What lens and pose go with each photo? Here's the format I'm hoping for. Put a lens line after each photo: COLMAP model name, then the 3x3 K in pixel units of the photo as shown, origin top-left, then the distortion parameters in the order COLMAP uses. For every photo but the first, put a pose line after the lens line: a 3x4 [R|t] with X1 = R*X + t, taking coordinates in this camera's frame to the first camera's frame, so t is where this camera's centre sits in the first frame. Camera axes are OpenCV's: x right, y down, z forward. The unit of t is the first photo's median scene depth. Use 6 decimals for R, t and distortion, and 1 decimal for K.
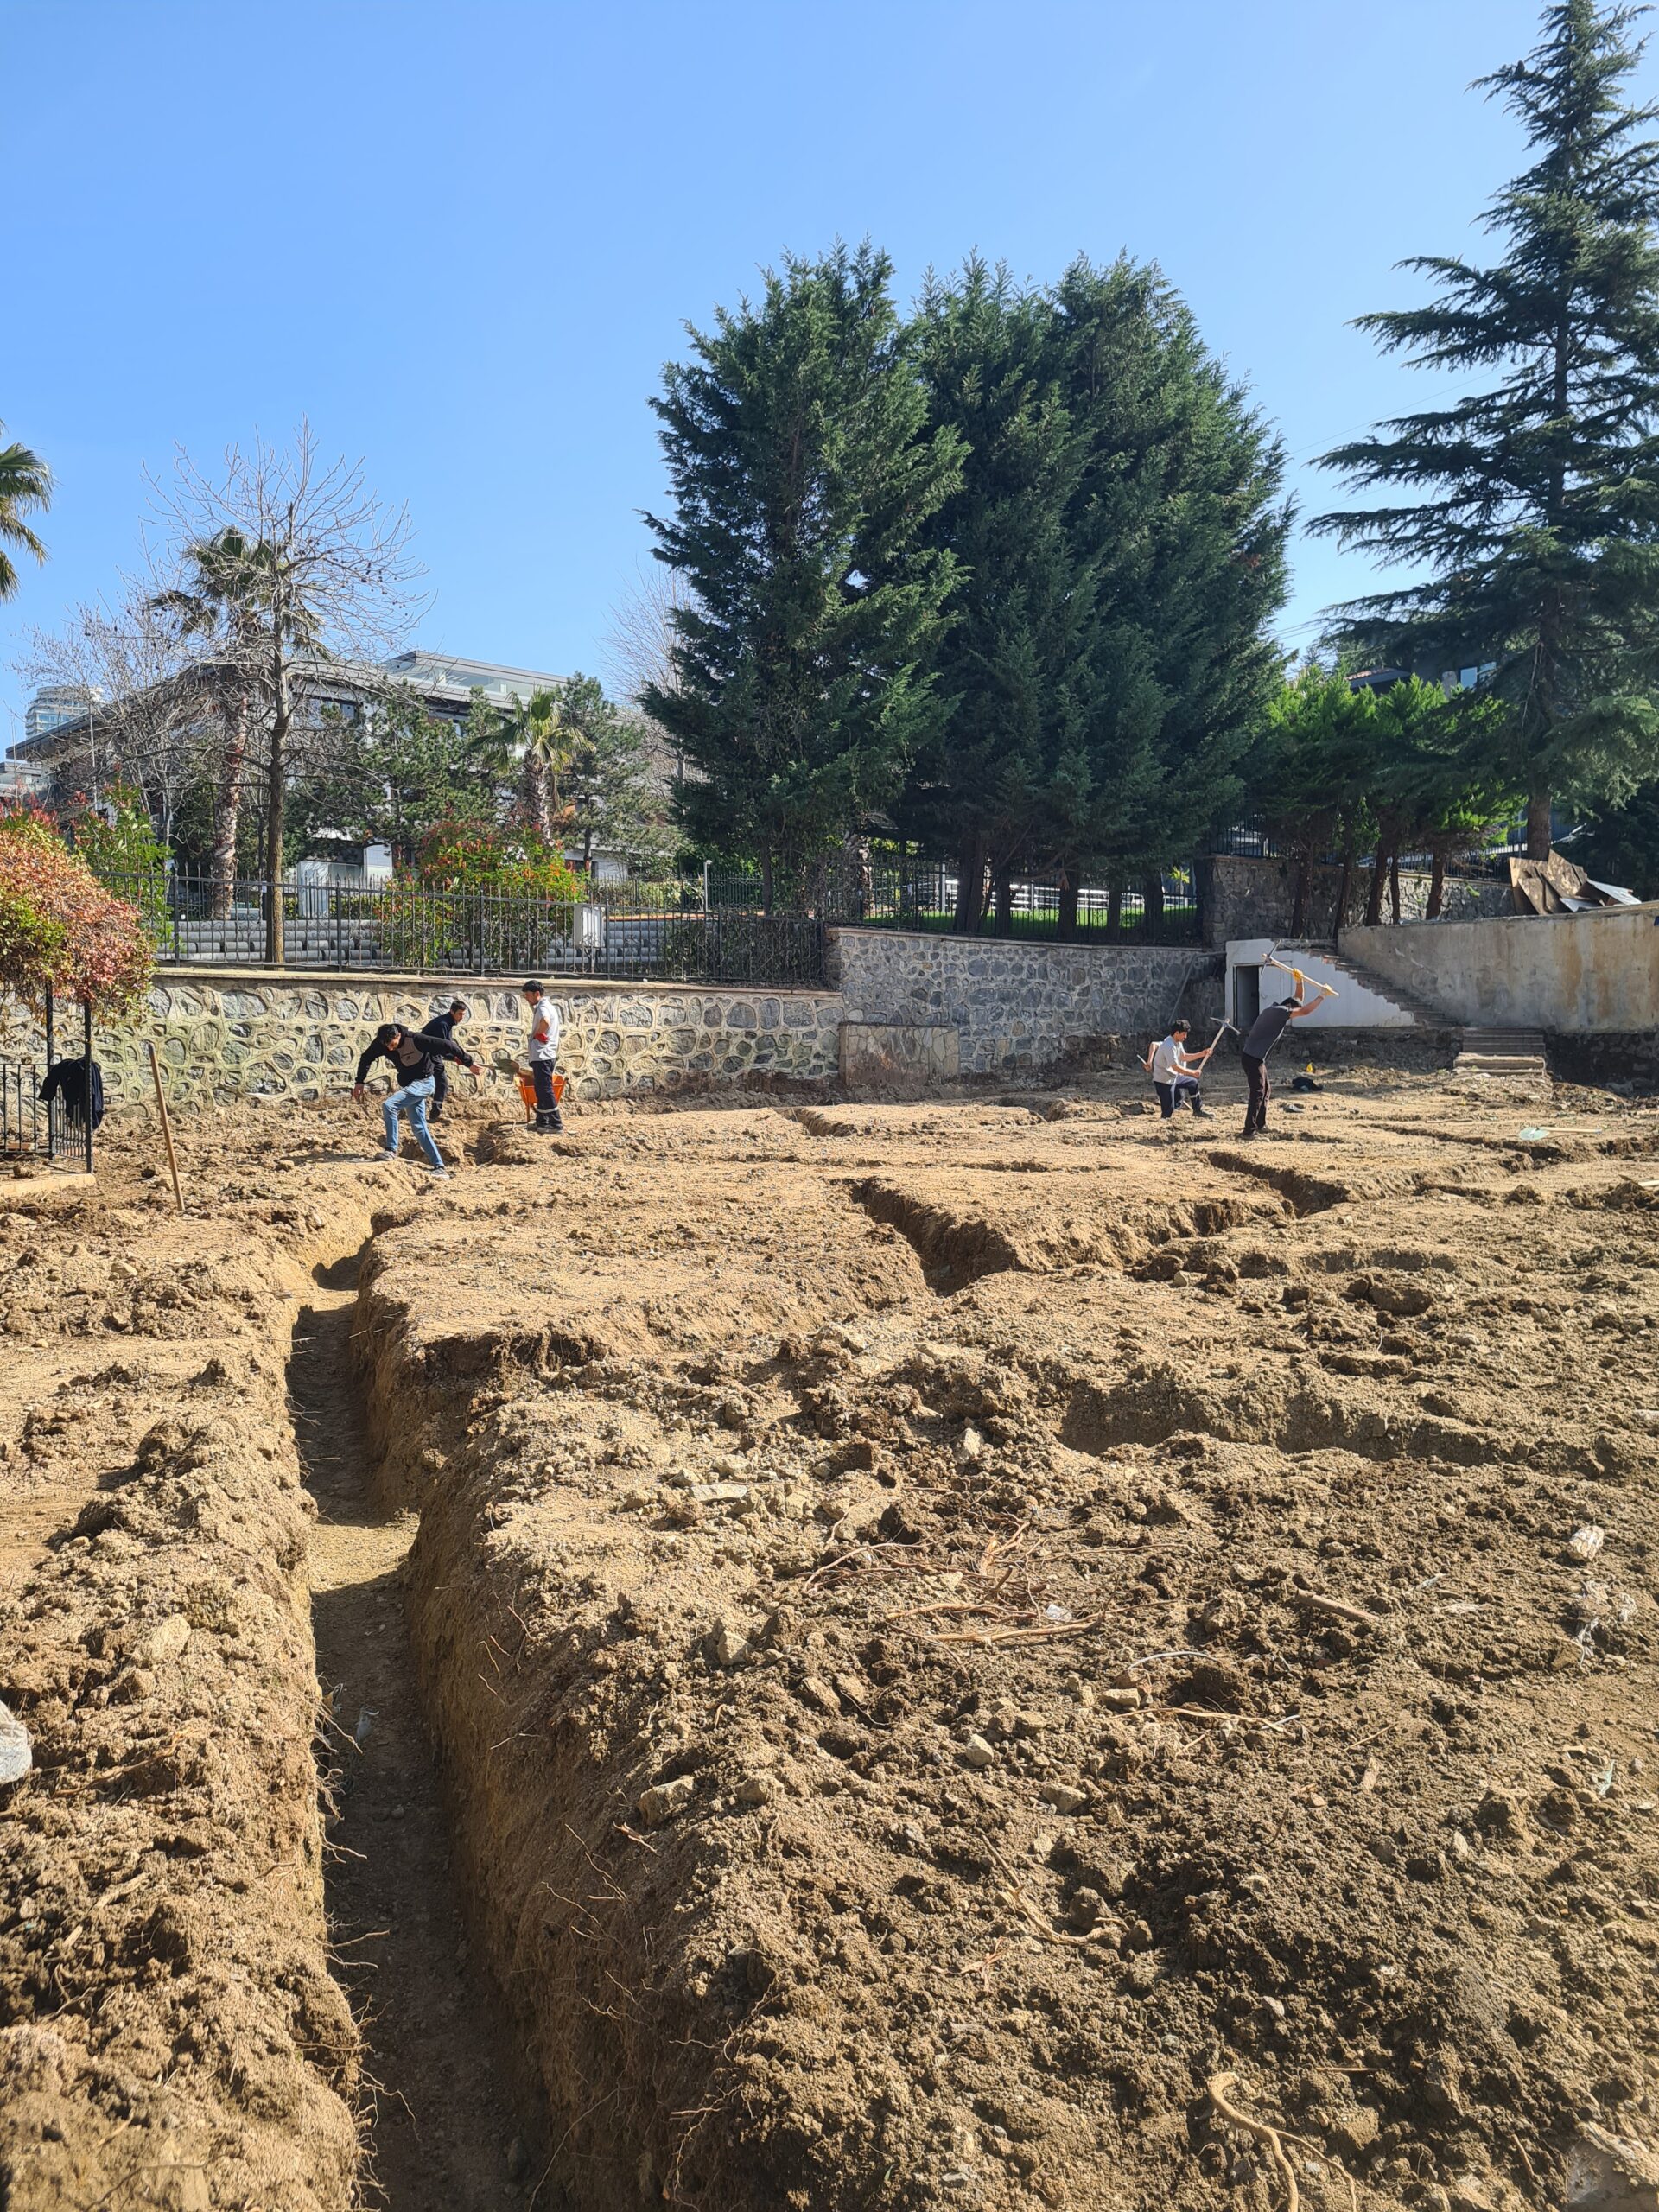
lens RADIAL K [[1655.2, 0, 829.5], [0, 1655.2, 1106.0], [0, 0, 1]] dist [0.046393, -0.010417]
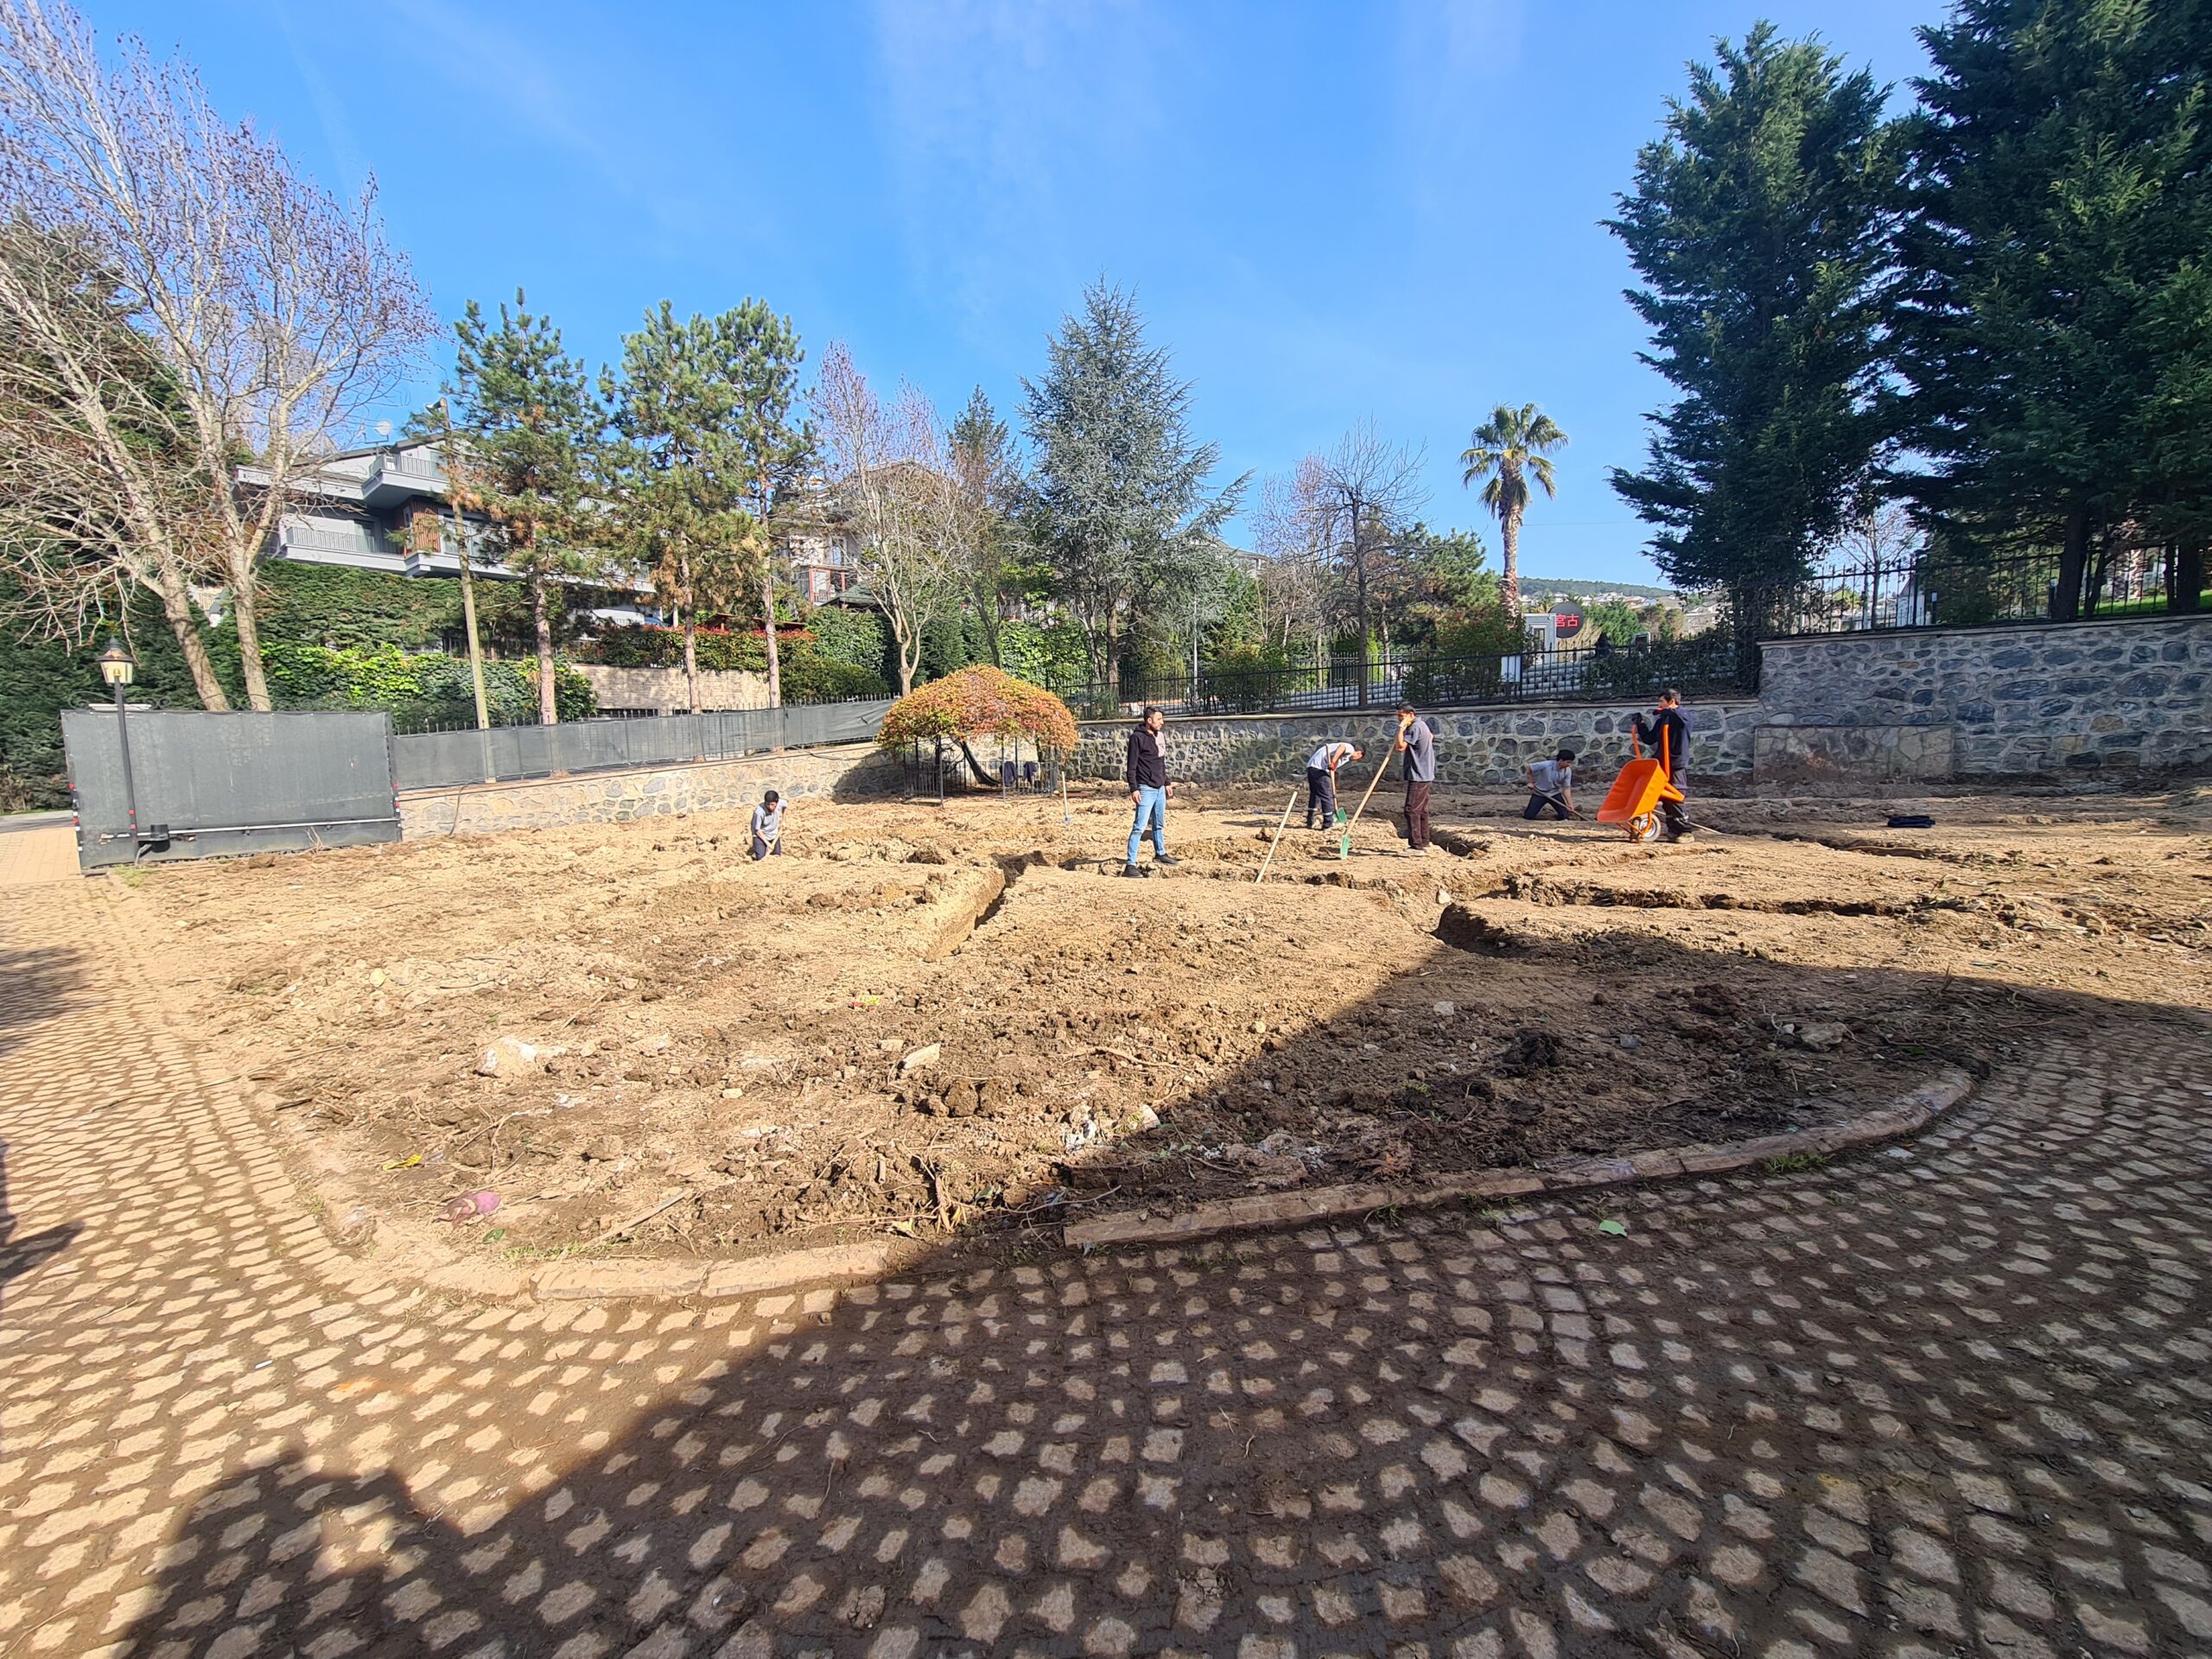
lens RADIAL K [[905.7, 0, 1120.4], [0, 905.7, 819.7], [0, 0, 1]] dist [0.002164, 0.000118]
pose [[0.165886, 0.085920, -0.982395, 0.566805], [-0.012844, 0.996301, 0.084968, -0.034110], [0.986061, -0.001477, 0.166376, 0.470148]]
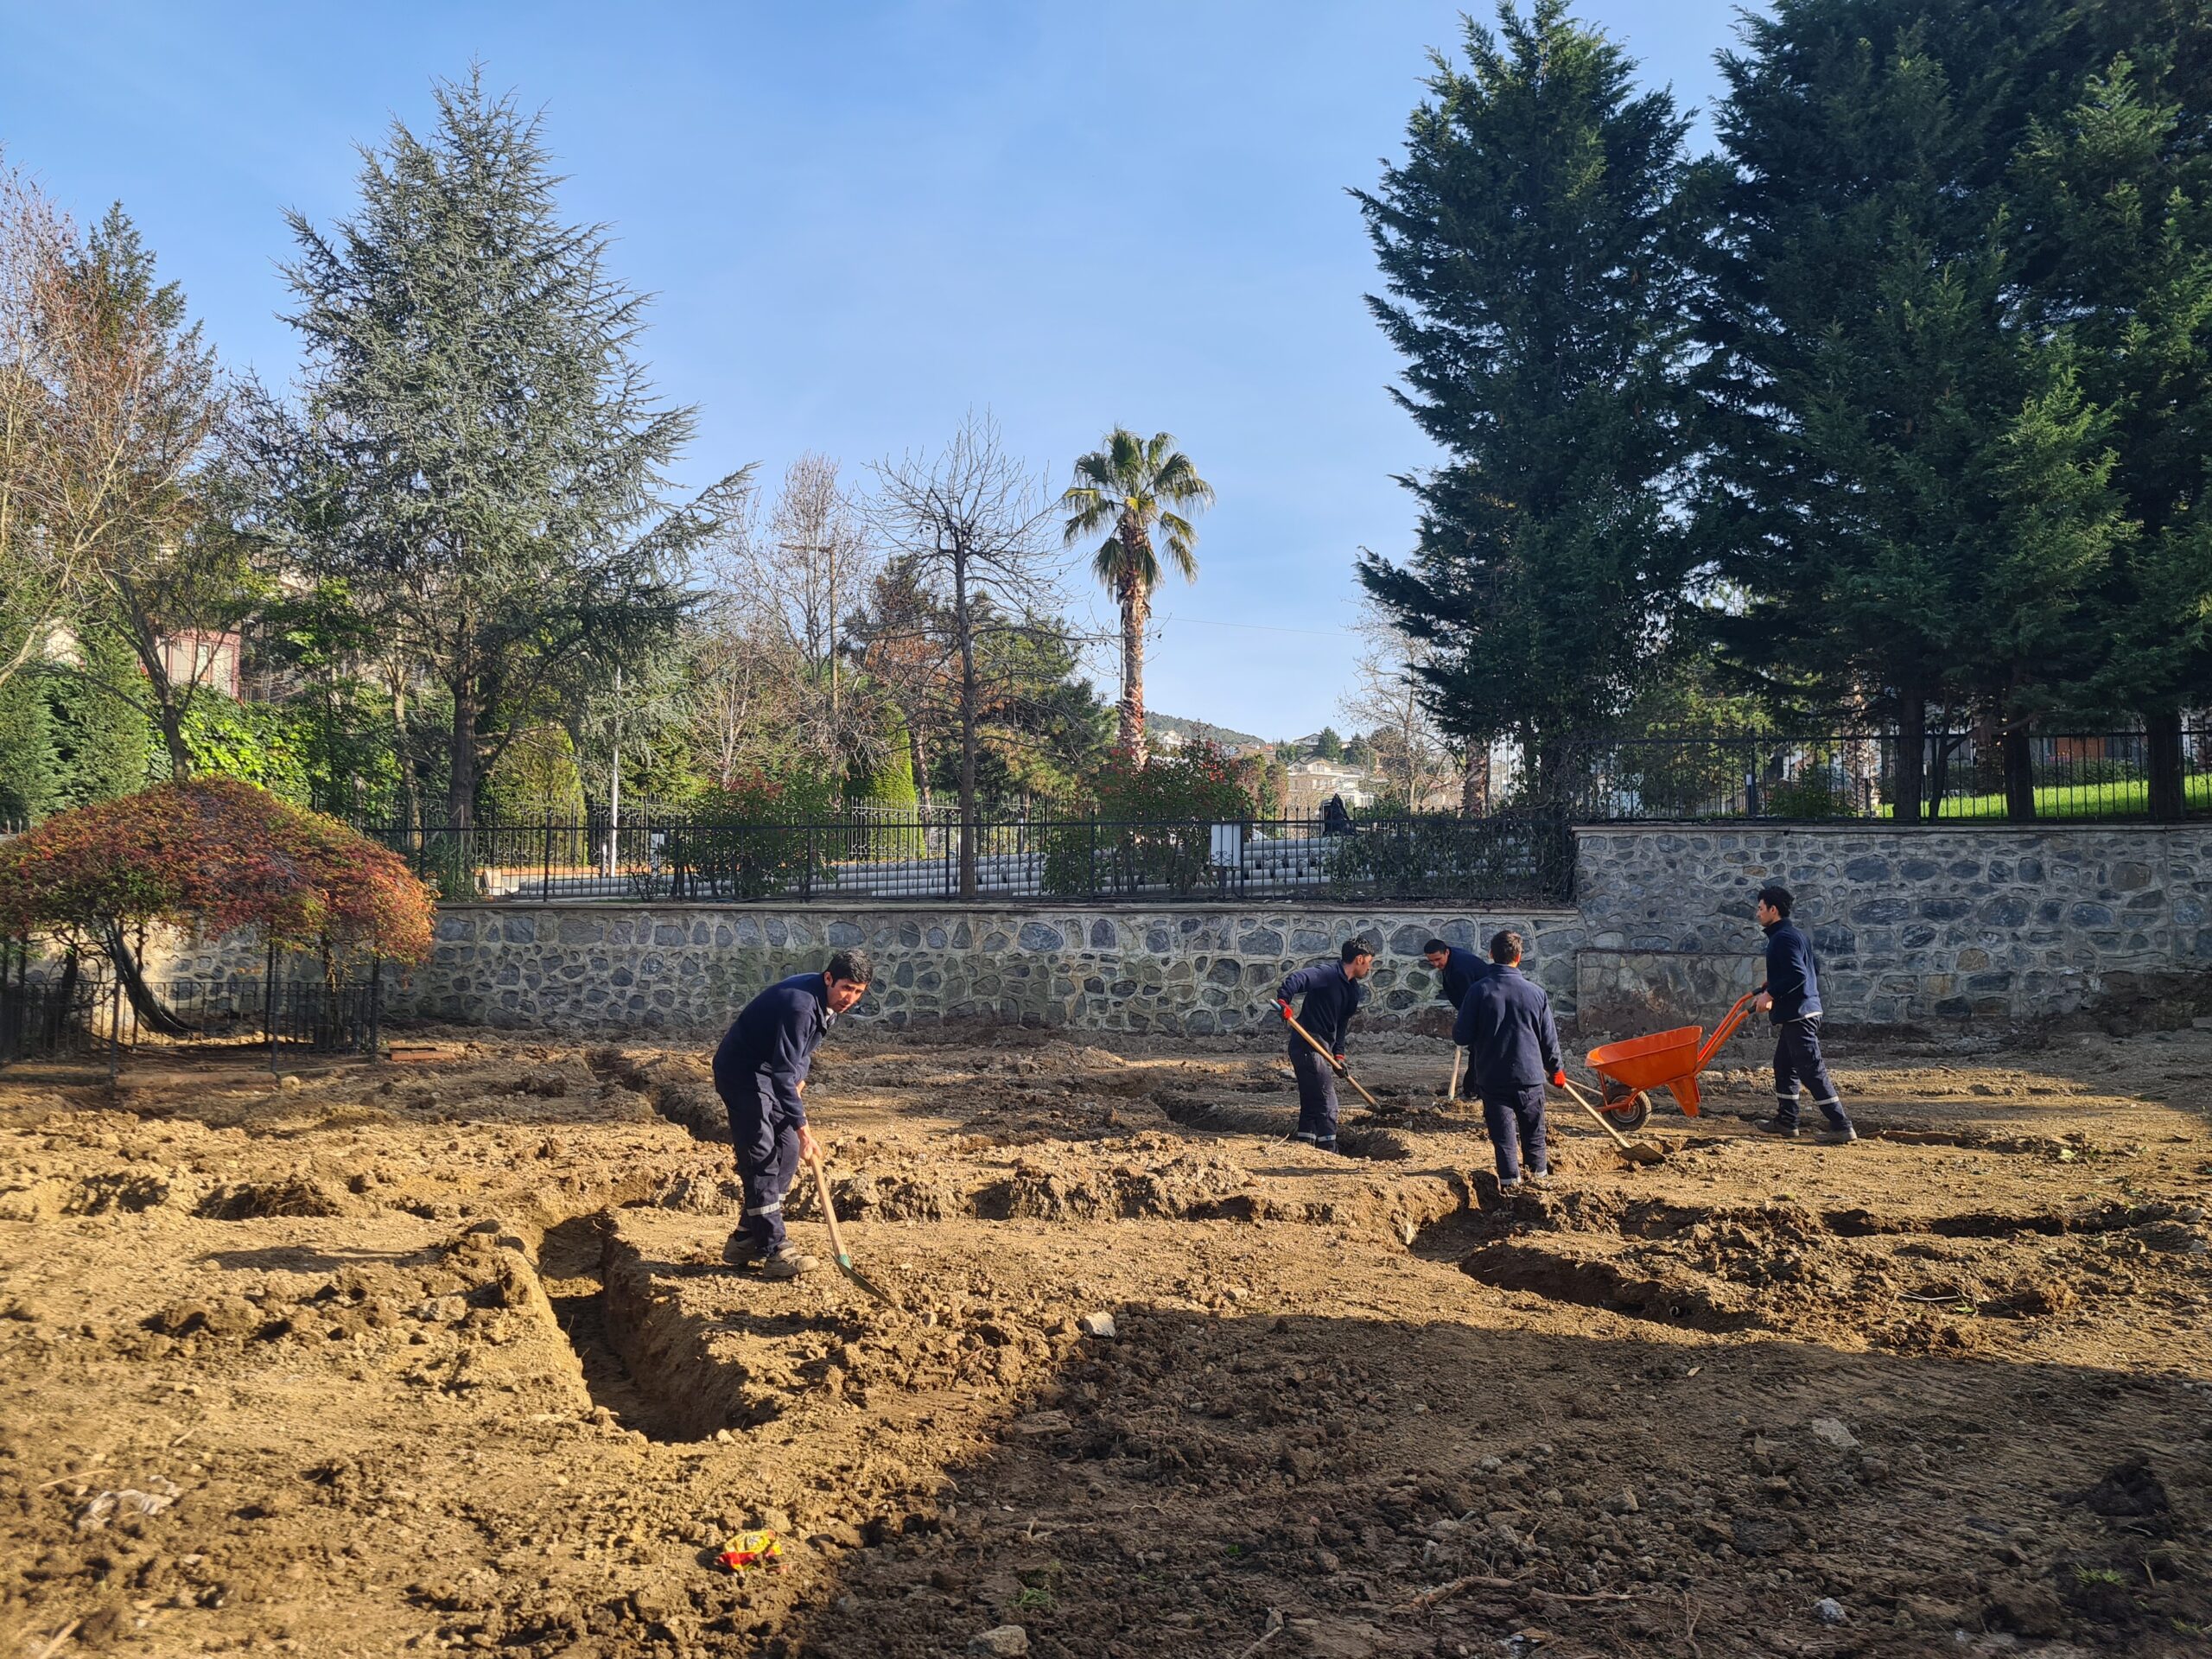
lens RADIAL K [[1655.2, 0, 1106.0], [0, 1655.2, 829.5], [0, 0, 1]] dist [0.046393, -0.010417]
pose [[0.582824, -0.049412, -0.811095, 0.517302], [-0.035550, 0.995643, -0.086200, -0.032179], [0.811820, 0.079074, 0.578528, 0.378769]]
